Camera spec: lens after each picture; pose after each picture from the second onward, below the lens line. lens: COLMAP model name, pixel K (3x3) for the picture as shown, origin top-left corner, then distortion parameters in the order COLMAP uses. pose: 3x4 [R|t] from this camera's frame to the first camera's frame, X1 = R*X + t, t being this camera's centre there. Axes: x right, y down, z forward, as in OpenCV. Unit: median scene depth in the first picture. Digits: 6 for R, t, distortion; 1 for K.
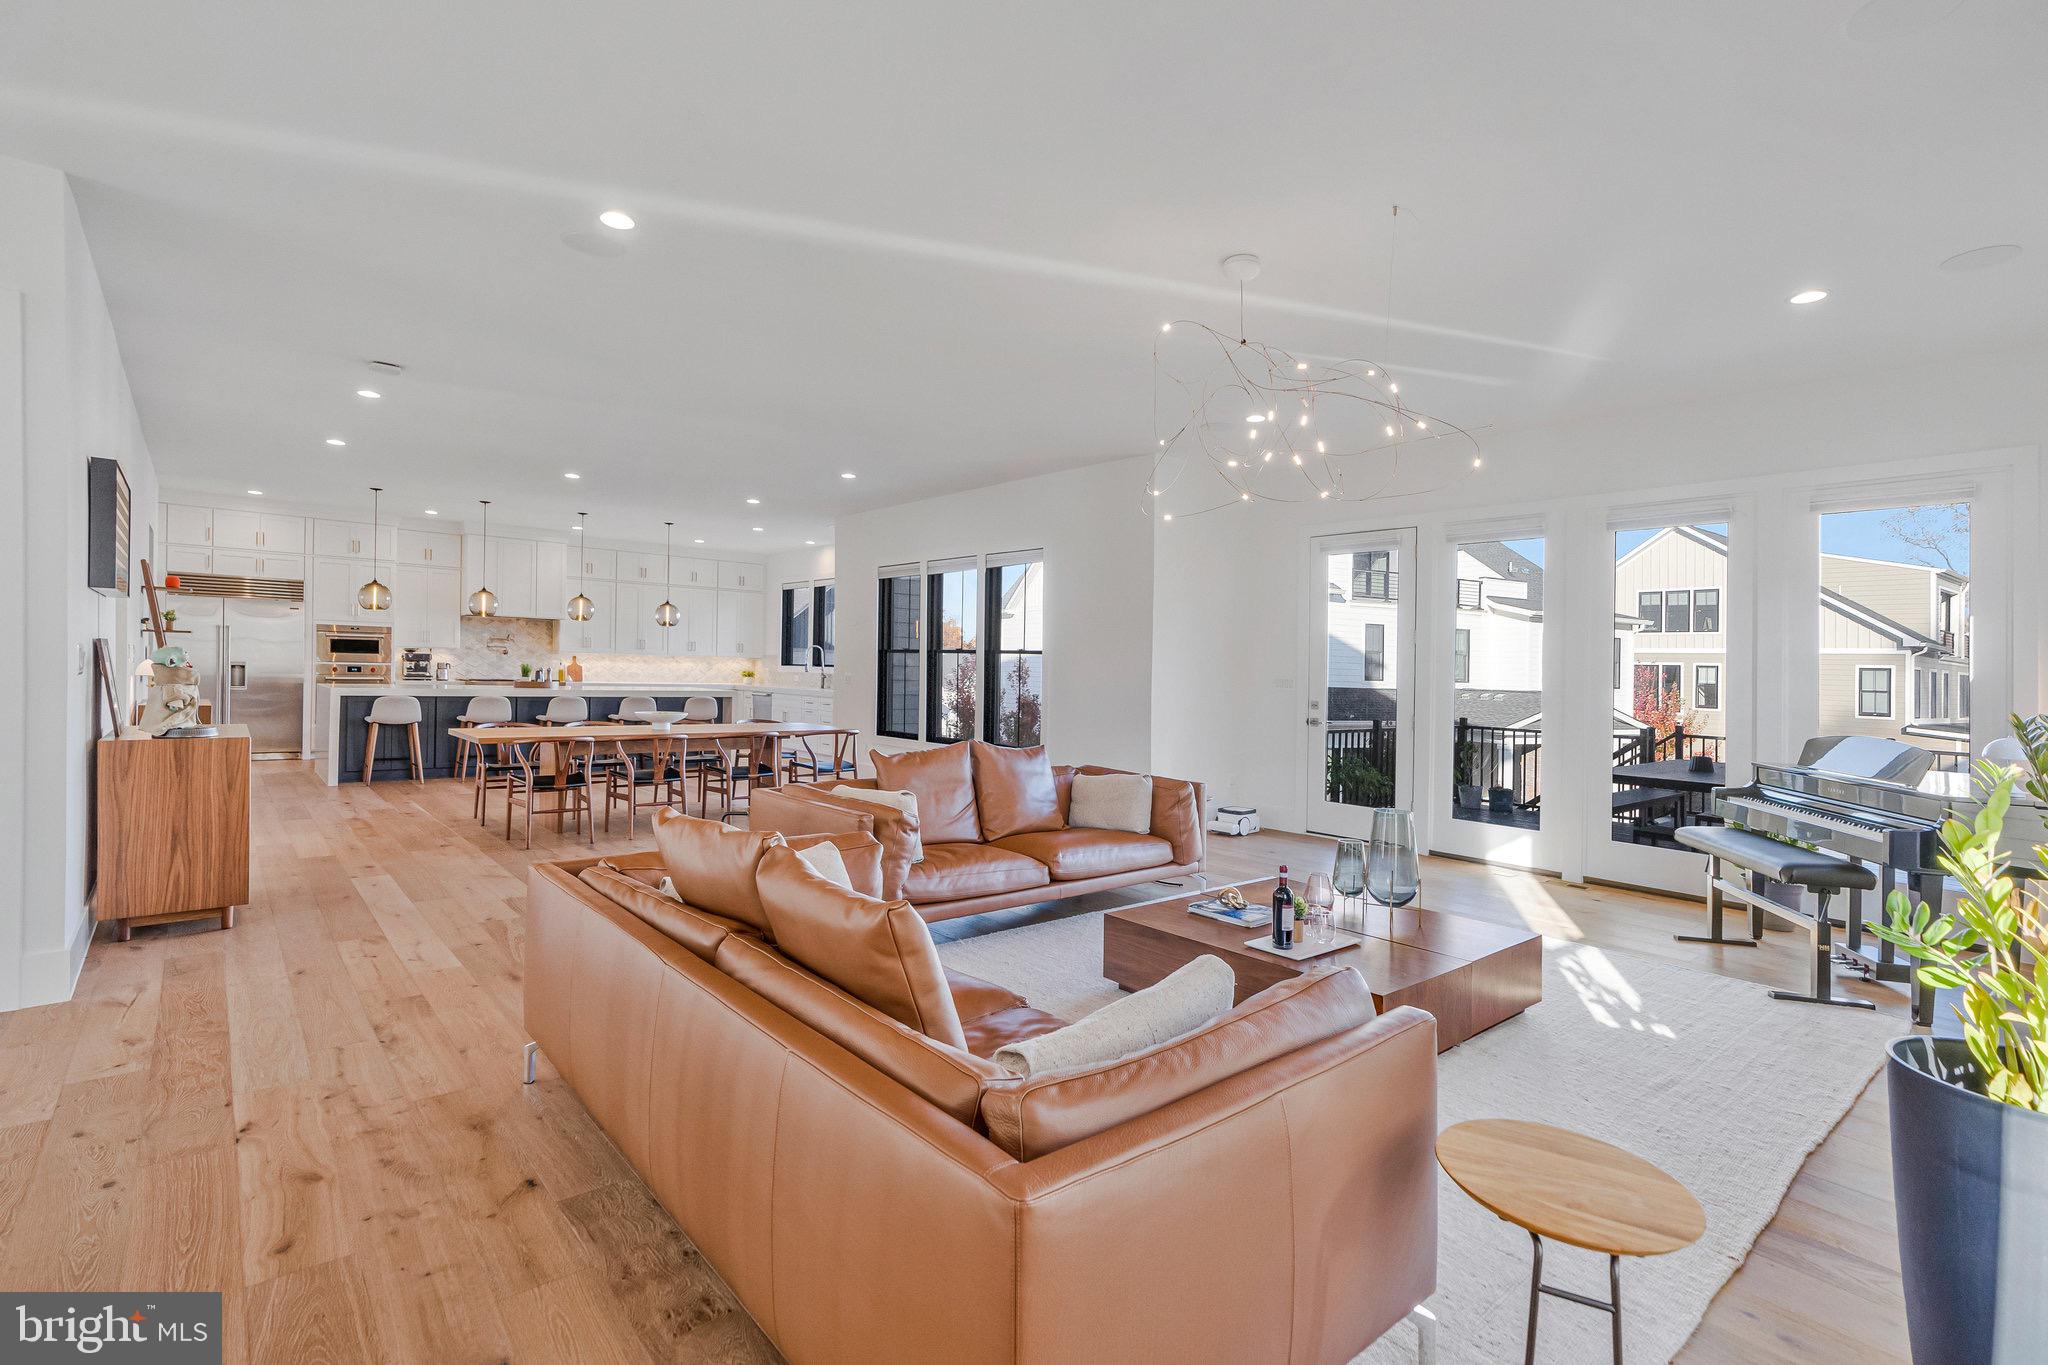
lens RADIAL K [[966.5, 0, 1033.2], [0, 966.5, 692.7], [0, 0, 1]] dist [0.002015, 0.000529]
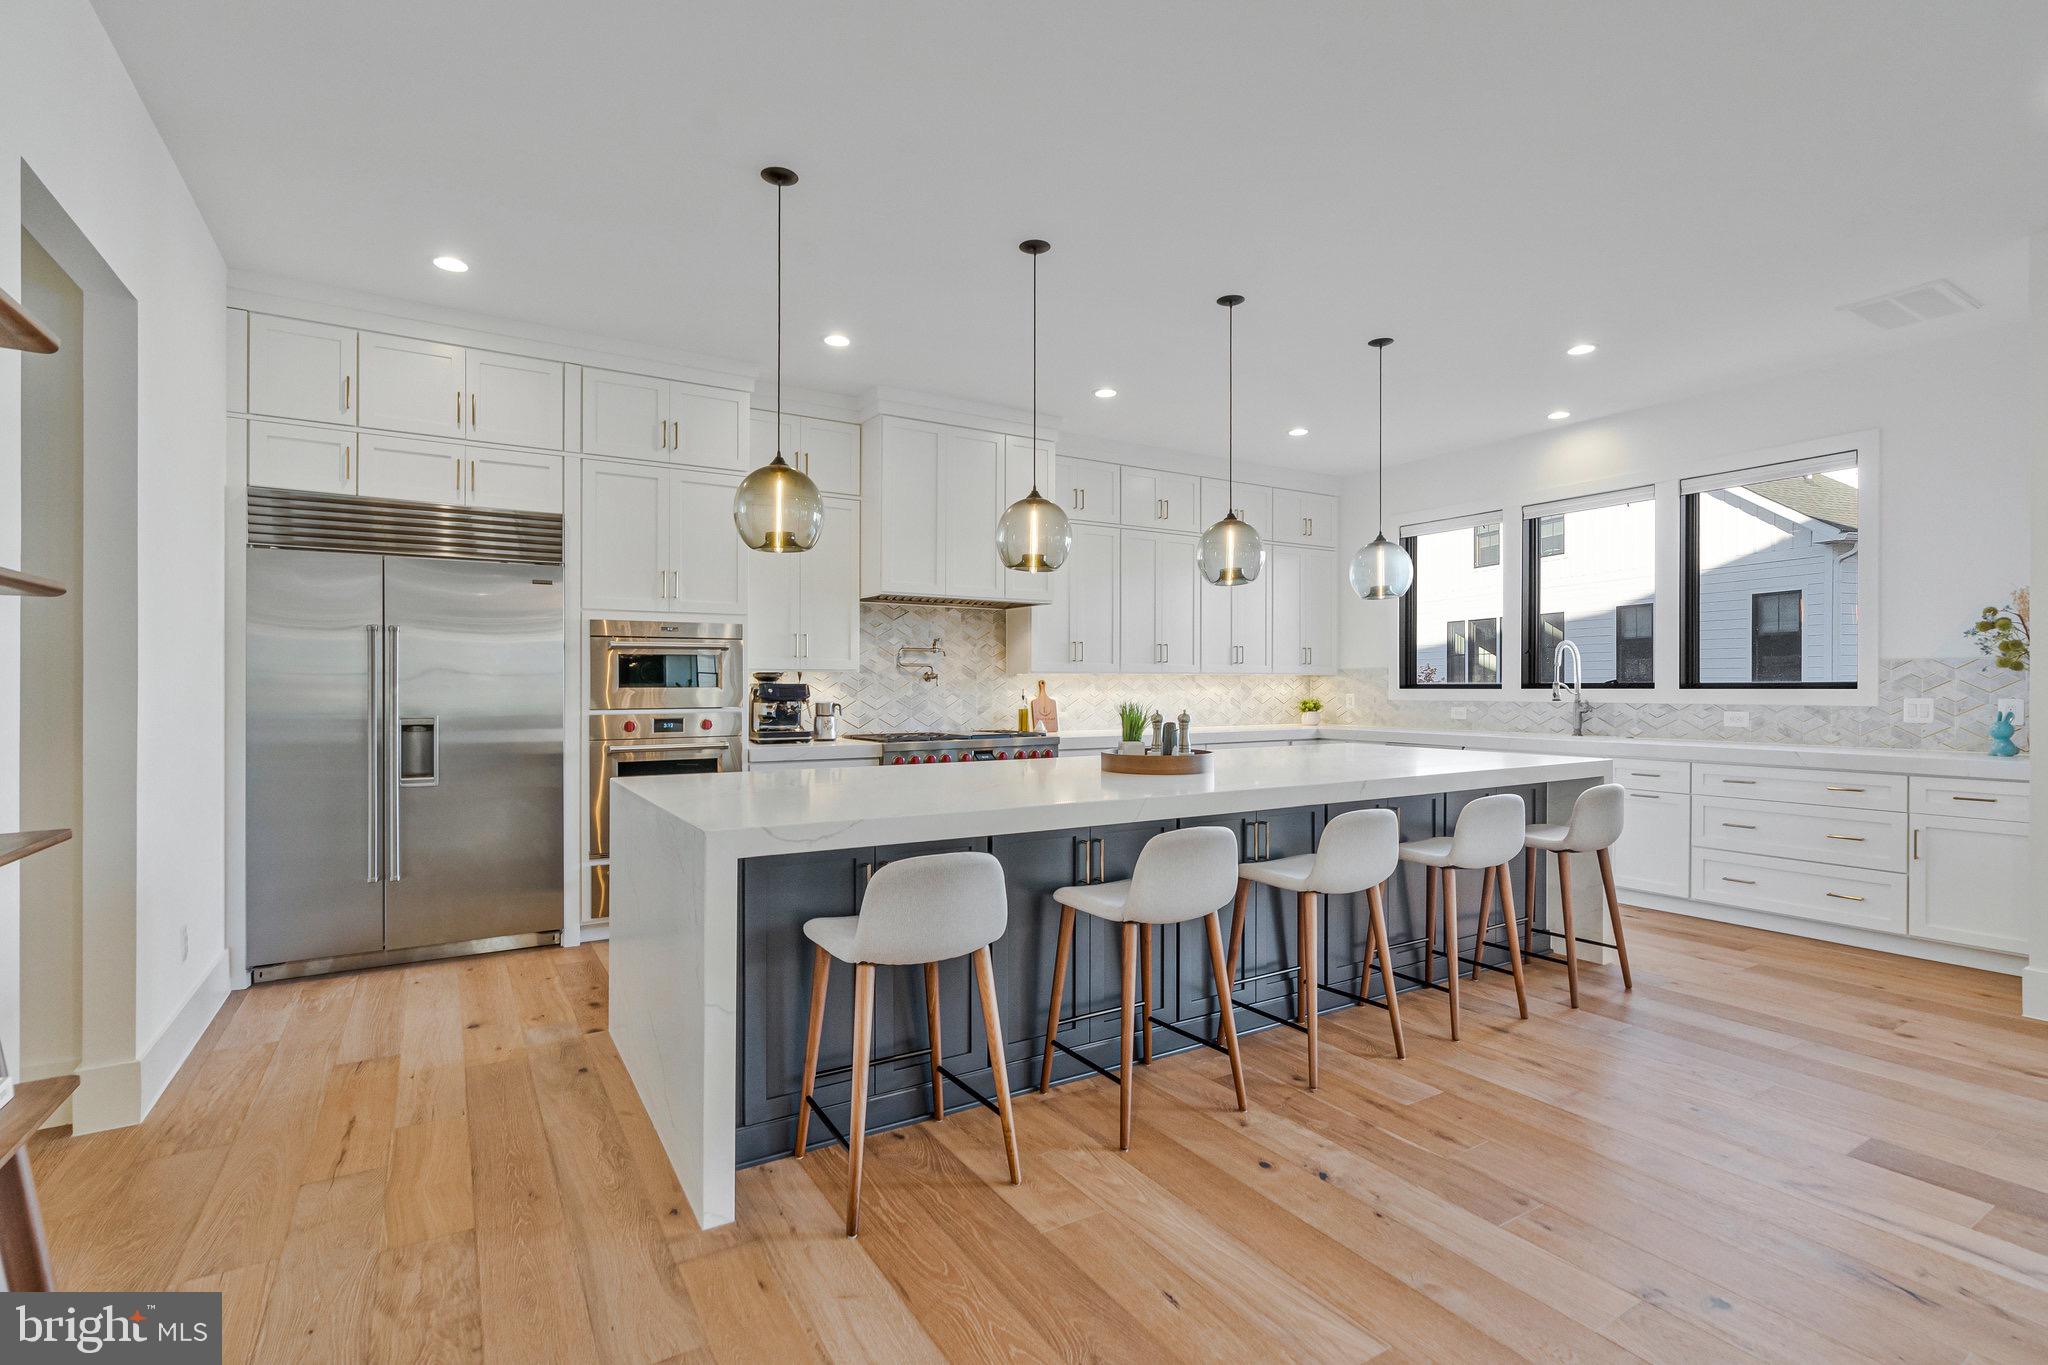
lens RADIAL K [[955.7, 0, 1024.0], [0, 955.7, 682.5], [0, 0, 1]] dist [-0.000454, -0.000039]
pose [[0.986660, -0.027289, -0.160489, -0.484932], [0.022669, 0.999276, -0.030546, -0.026760], [0.161206, 0.026501, 0.986565, 0.617627]]
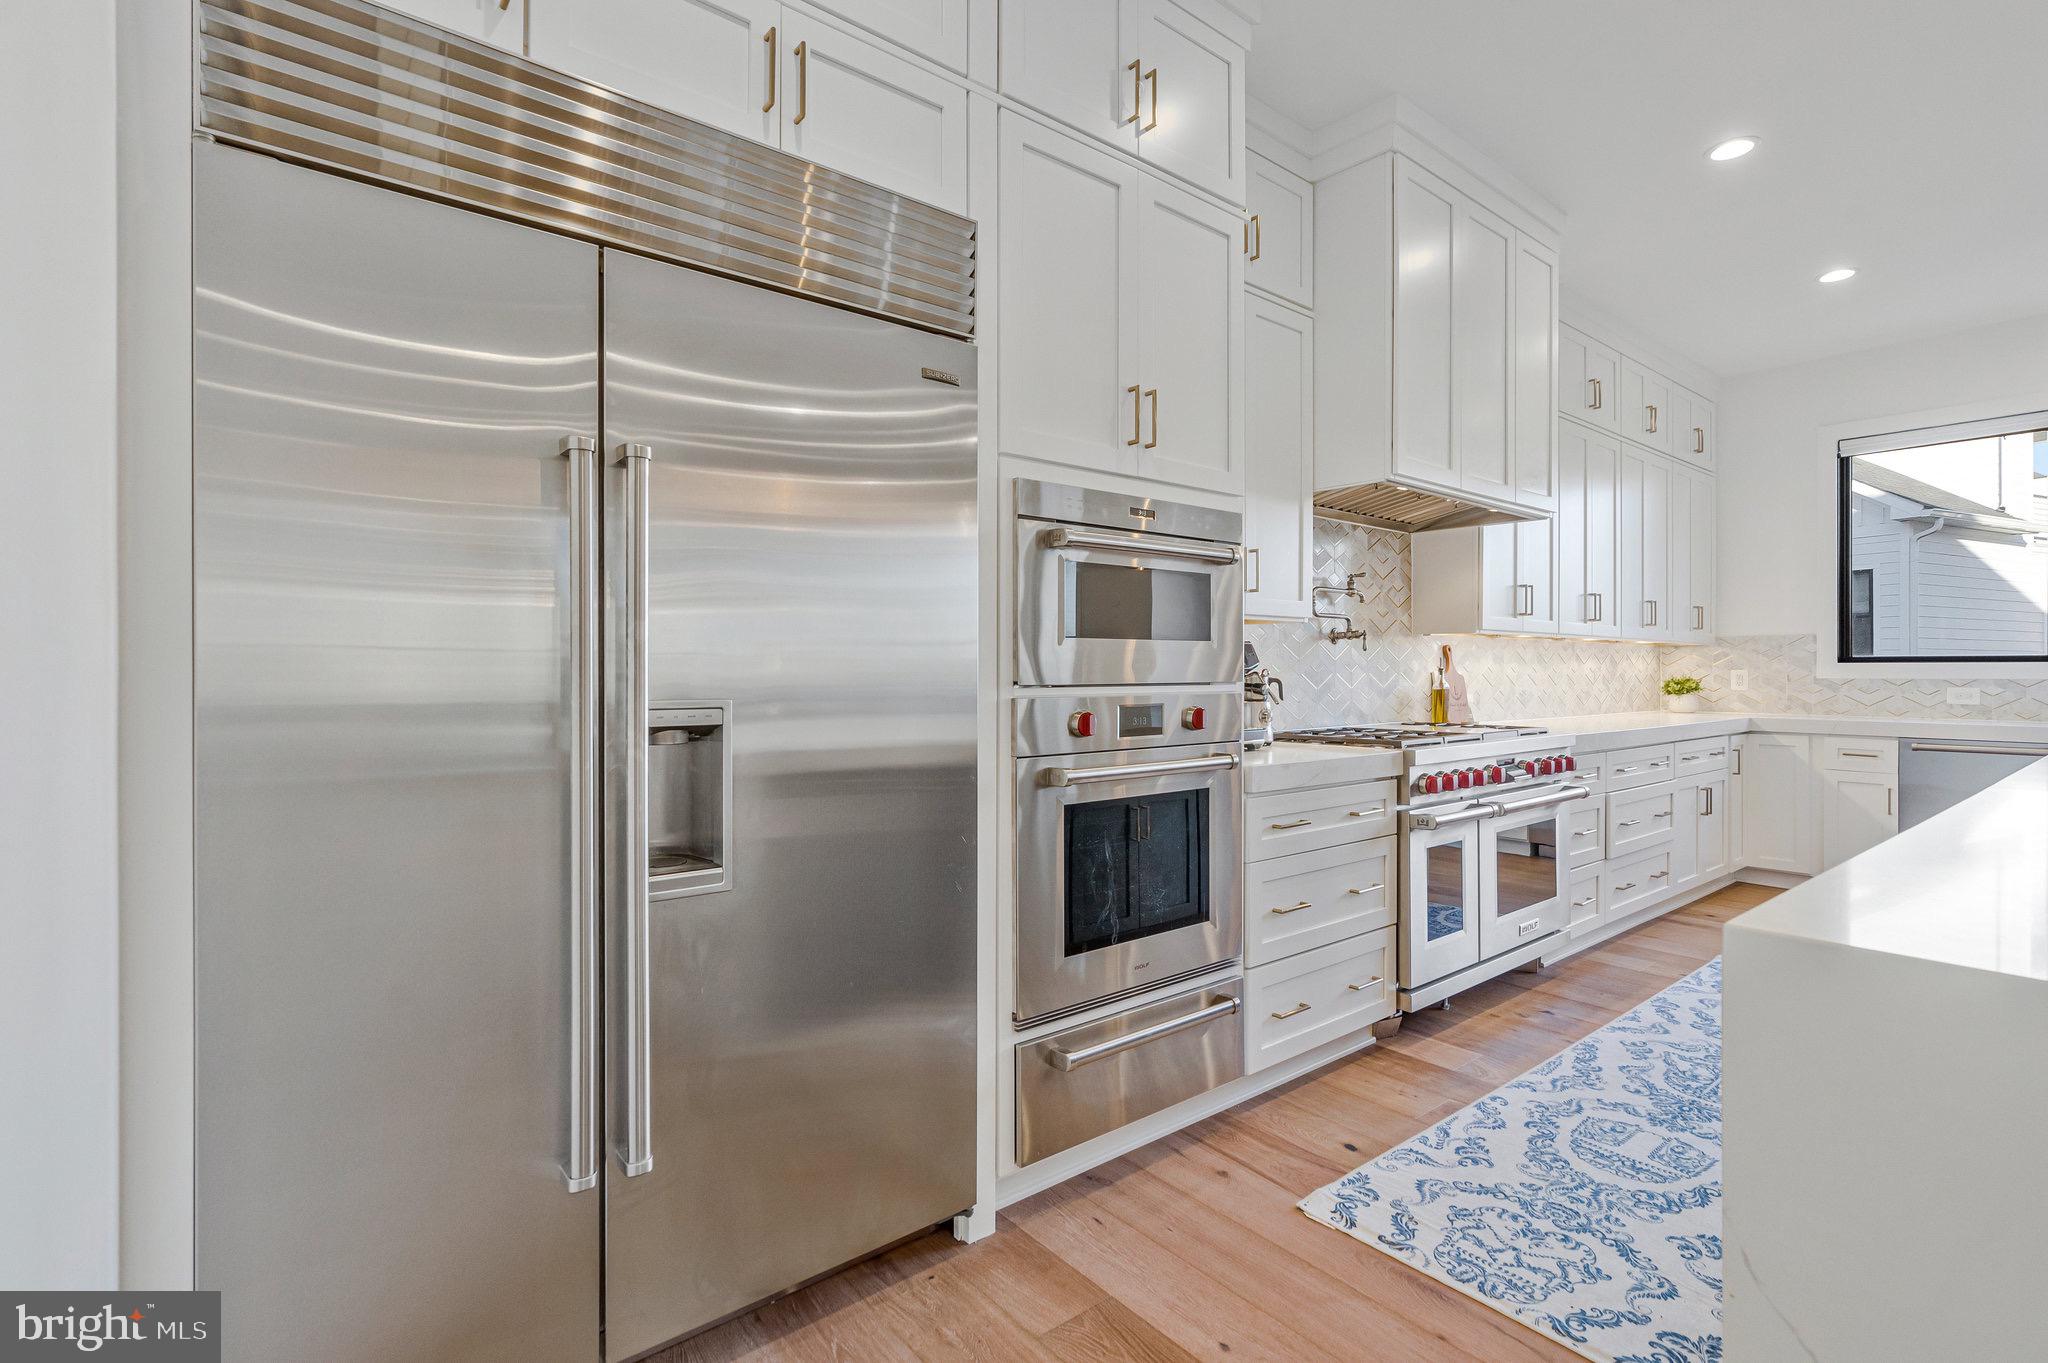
lens RADIAL K [[933.9, 0, 1019.6], [0, 933.9, 665.8], [0, 0, 1]] dist [-0.013029, -0.000351]
pose [[0.998861, -0.022373, -0.042138, -0.724624], [0.021176, 0.999366, -0.028638, -0.030517], [0.042752, 0.027713, 0.998701, 0.817489]]
